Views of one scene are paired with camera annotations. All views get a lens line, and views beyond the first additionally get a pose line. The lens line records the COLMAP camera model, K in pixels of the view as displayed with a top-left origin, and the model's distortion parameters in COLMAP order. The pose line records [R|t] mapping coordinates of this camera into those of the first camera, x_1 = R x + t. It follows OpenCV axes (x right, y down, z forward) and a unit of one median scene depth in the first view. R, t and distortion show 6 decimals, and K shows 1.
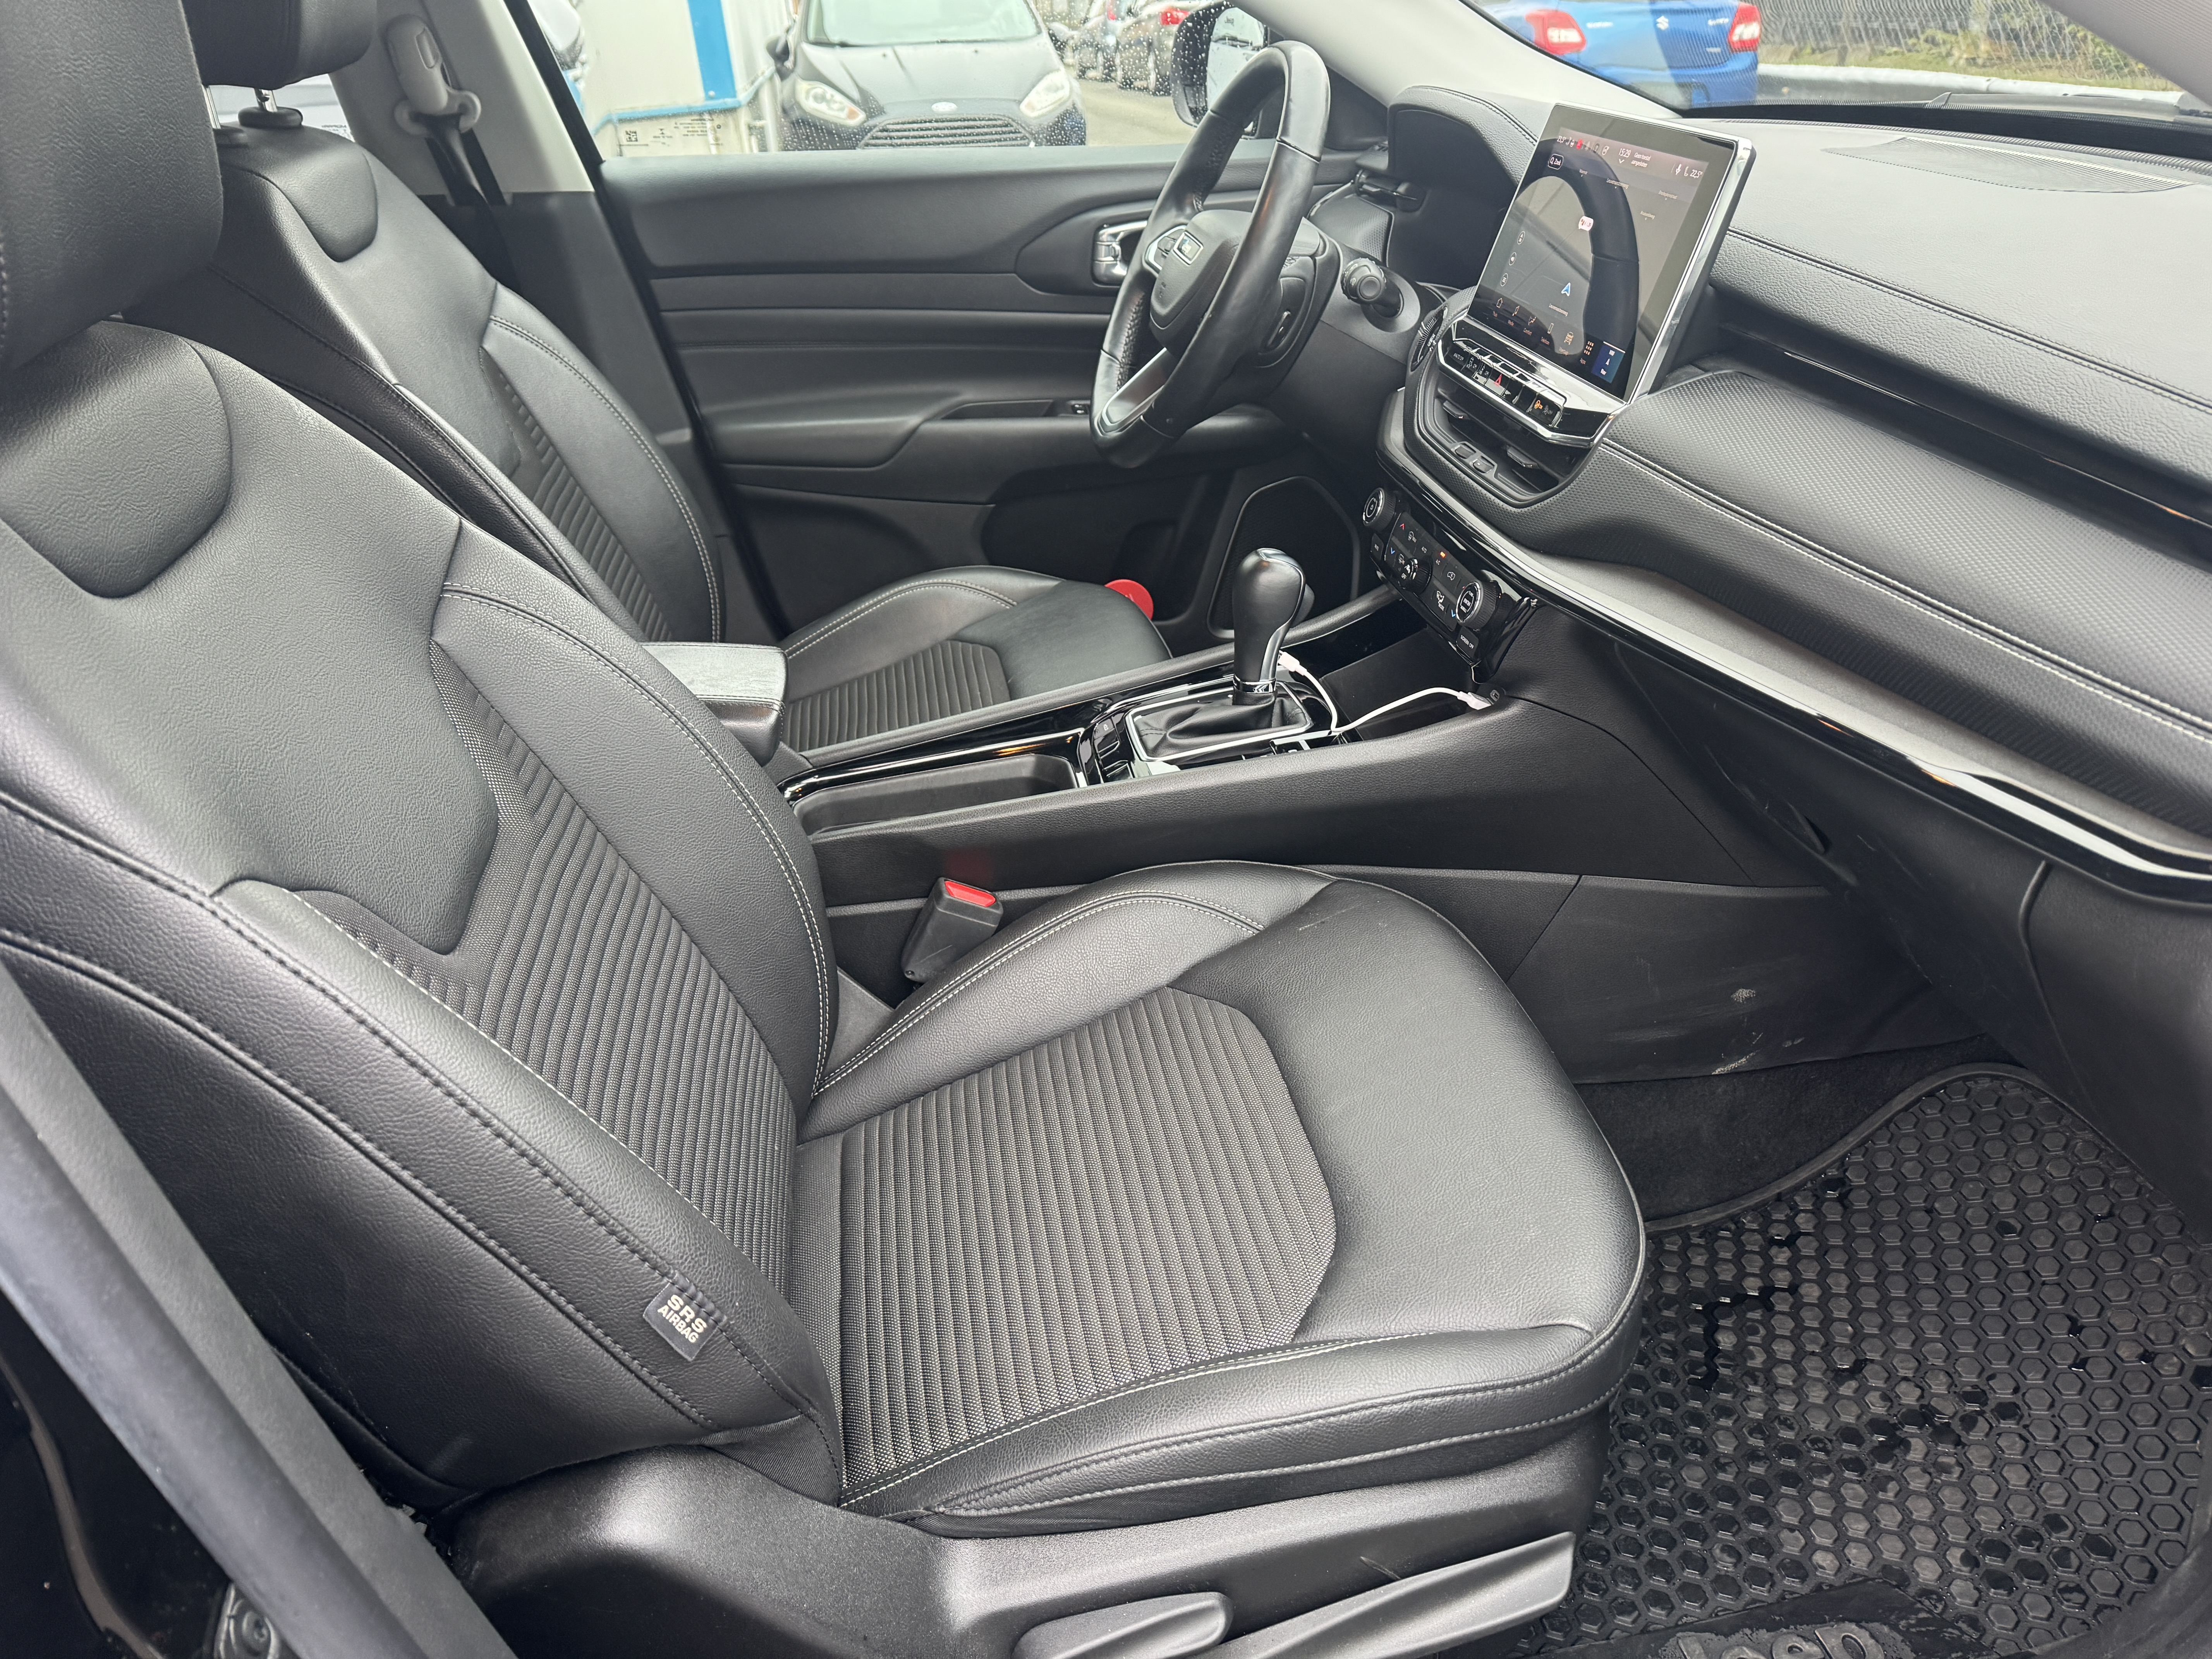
lens RADIAL K [[1530.9, 0, 1136.7], [0, 1530.9, 848.4], [0, 0, 1]] dist [0.129764, -0.188452]
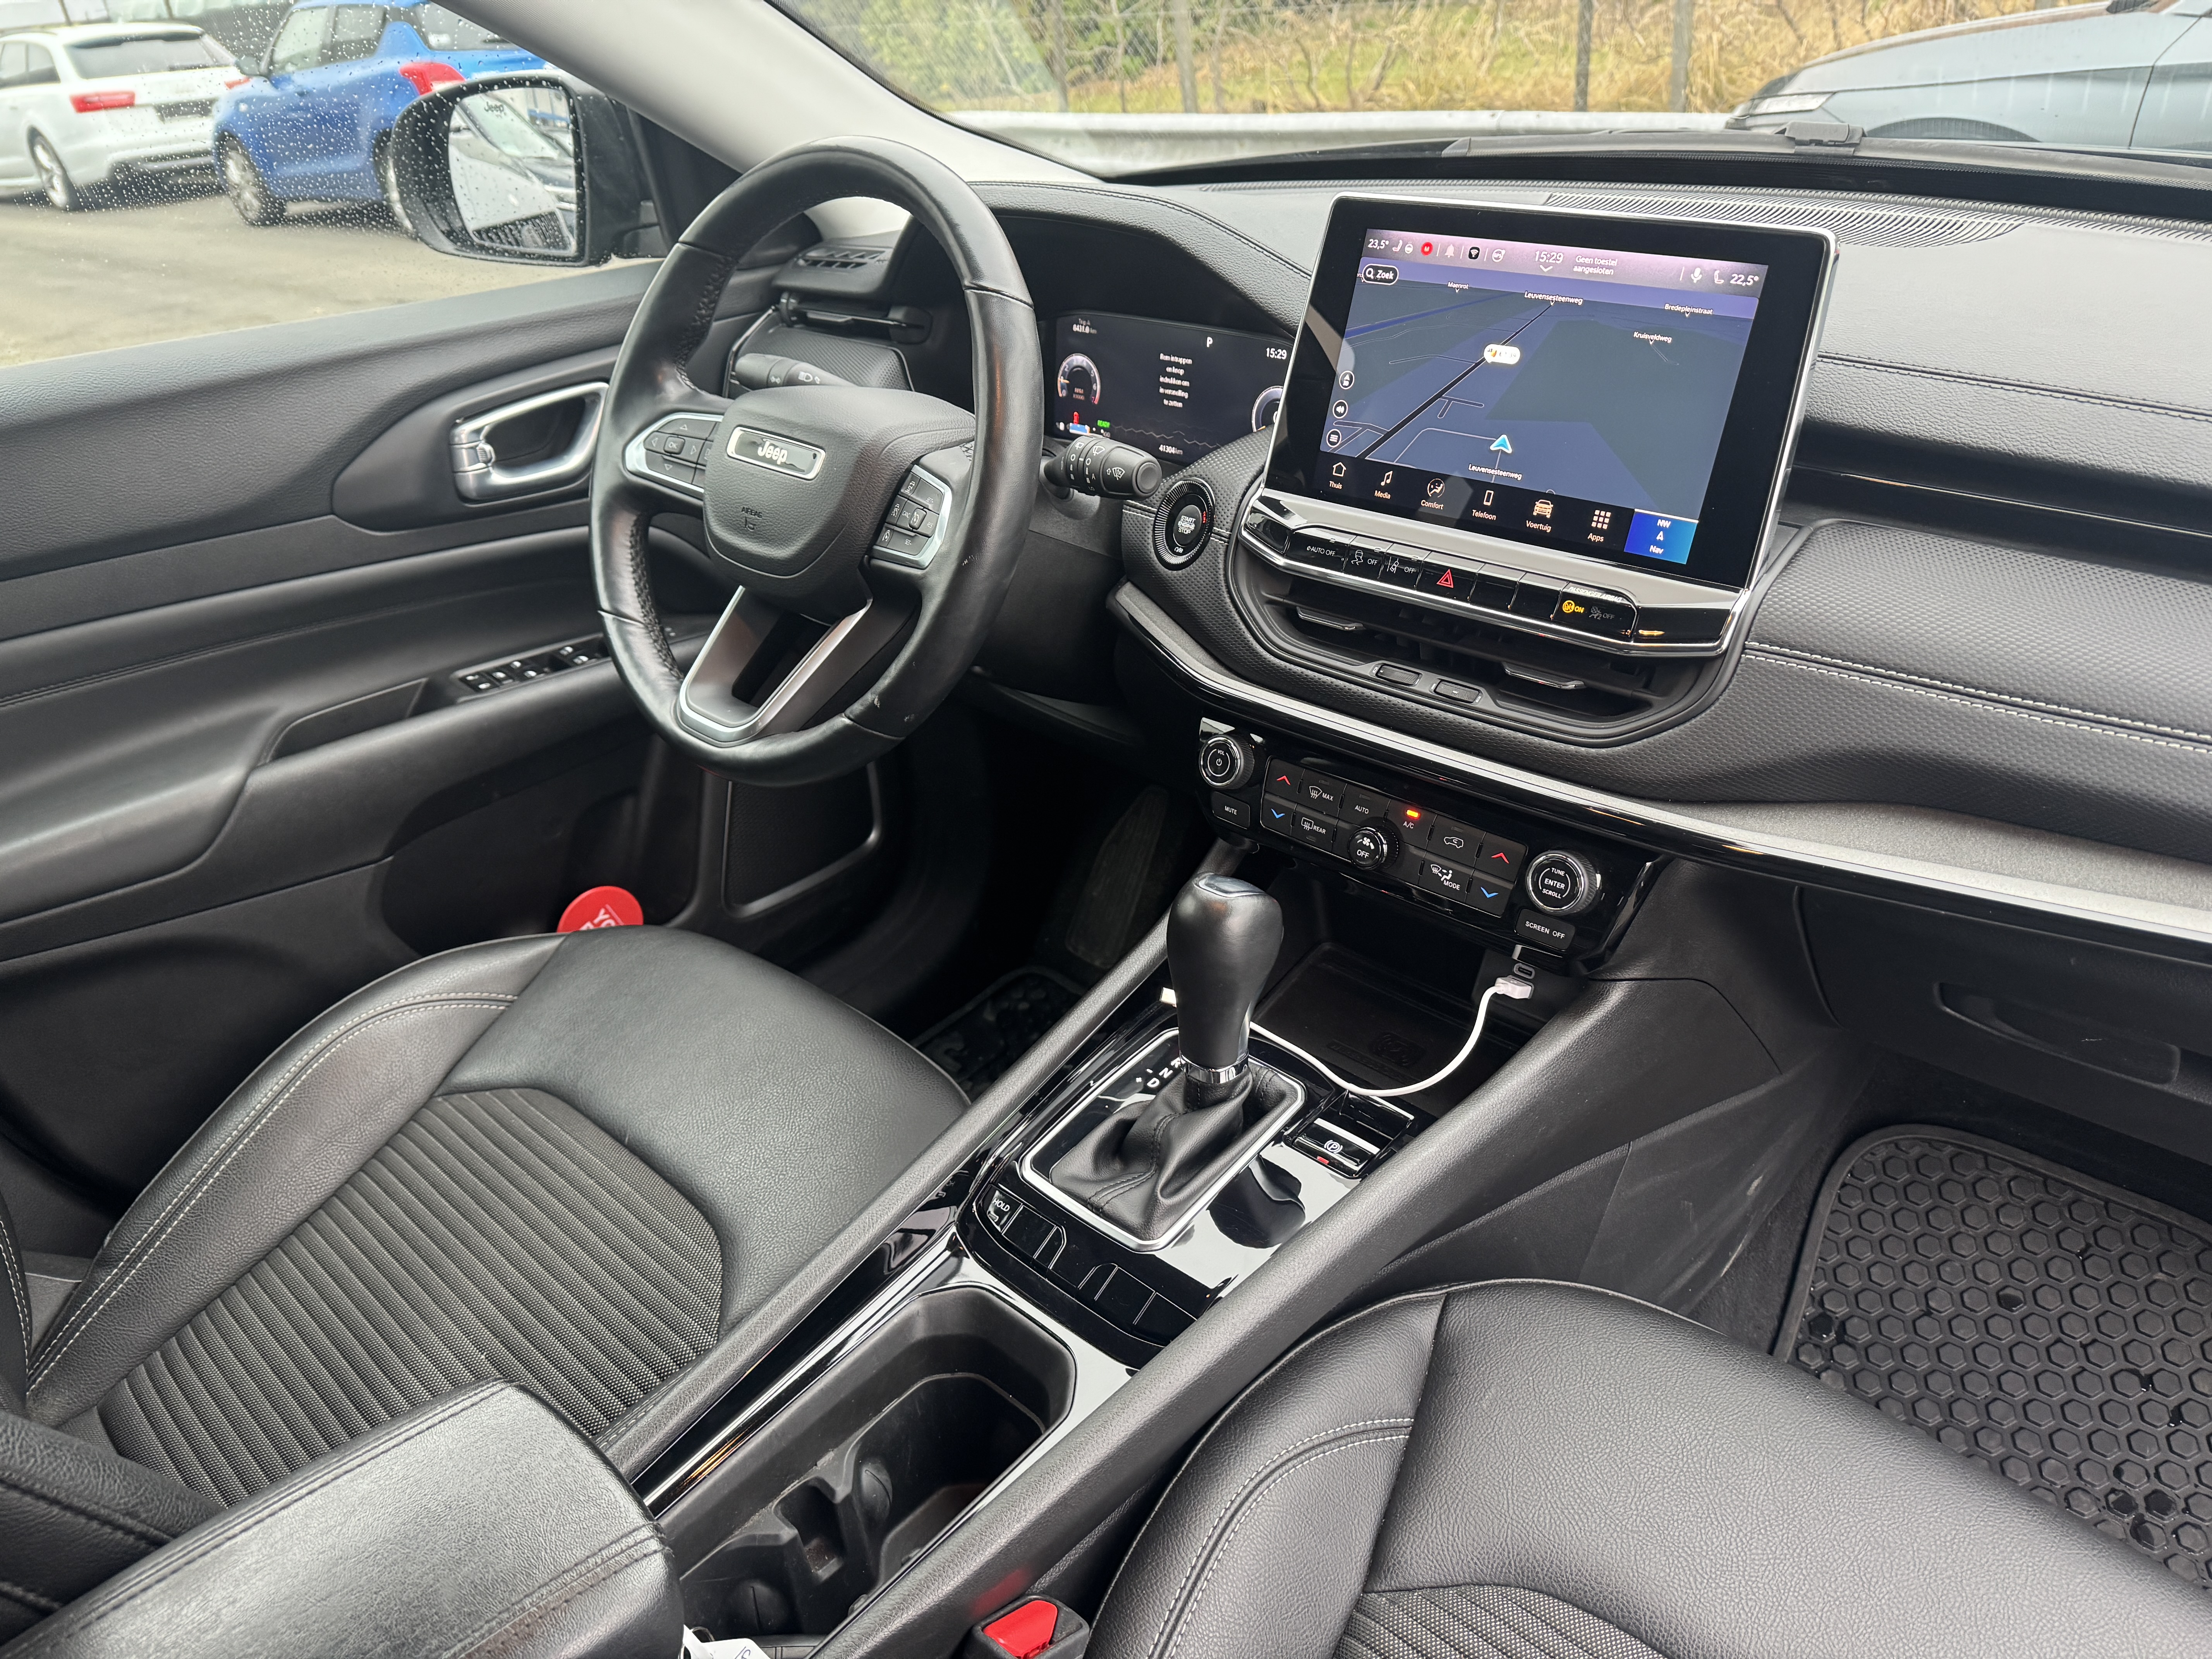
lens RADIAL K [[1530.9, 0, 1136.7], [0, 1530.9, 848.4], [0, 0, 1]] dist [0.129764, -0.188452]
pose [[0.797140, -0.315272, 0.514947, -0.275818], [0.326376, 0.942508, 0.071810, -0.265003], [-0.507982, 0.110824, 0.854209, 0.444419]]
